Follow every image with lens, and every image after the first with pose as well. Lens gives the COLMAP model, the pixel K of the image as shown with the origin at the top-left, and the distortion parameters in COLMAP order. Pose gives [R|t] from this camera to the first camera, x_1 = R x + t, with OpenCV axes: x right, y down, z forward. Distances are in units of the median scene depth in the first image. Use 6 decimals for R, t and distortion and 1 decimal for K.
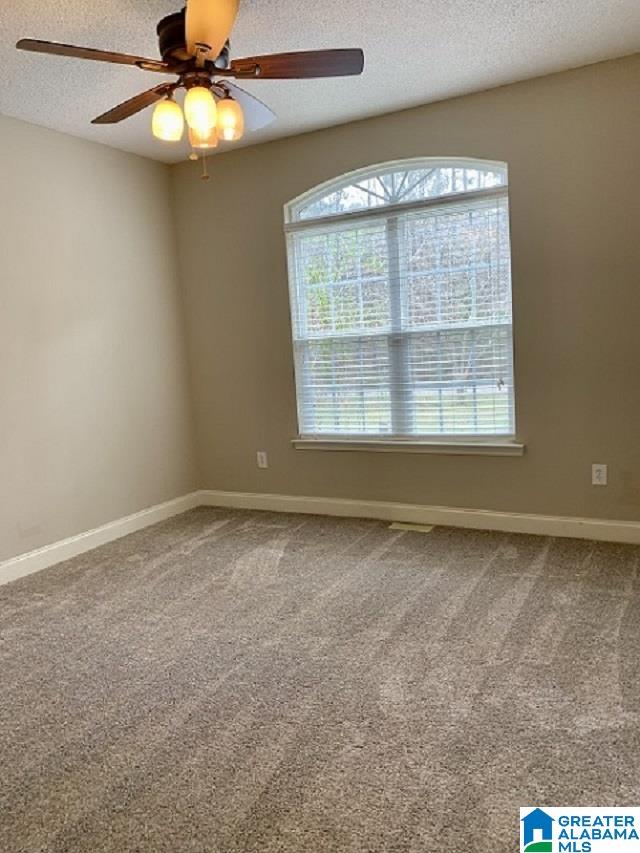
lens RADIAL K [[652.2, 0, 320.0], [0, 652.2, 426.5], [0, 0, 1]] dist [0.058152, -0.062991]
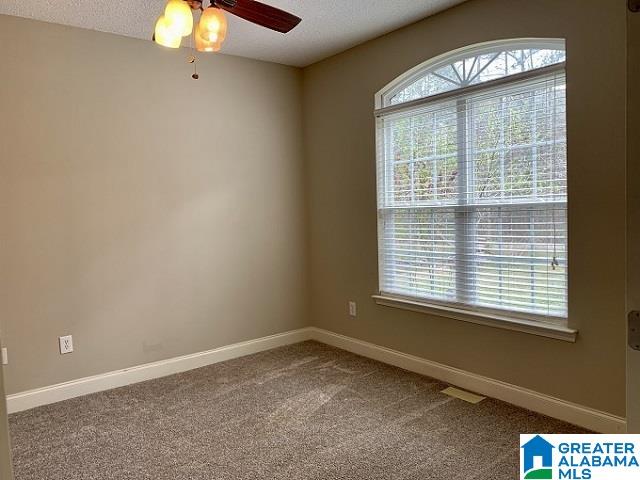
lens RADIAL K [[499.7, 0, 319.8], [0, 499.7, 231.6], [0, 0, 1]] dist [0.042724, -0.002225]
pose [[0.919337, 0.054749, -0.389643, 0.225625], [-0.078928, 0.995804, -0.046305, -0.046084], [0.385473, 0.073323, 0.919801, 0.165538]]
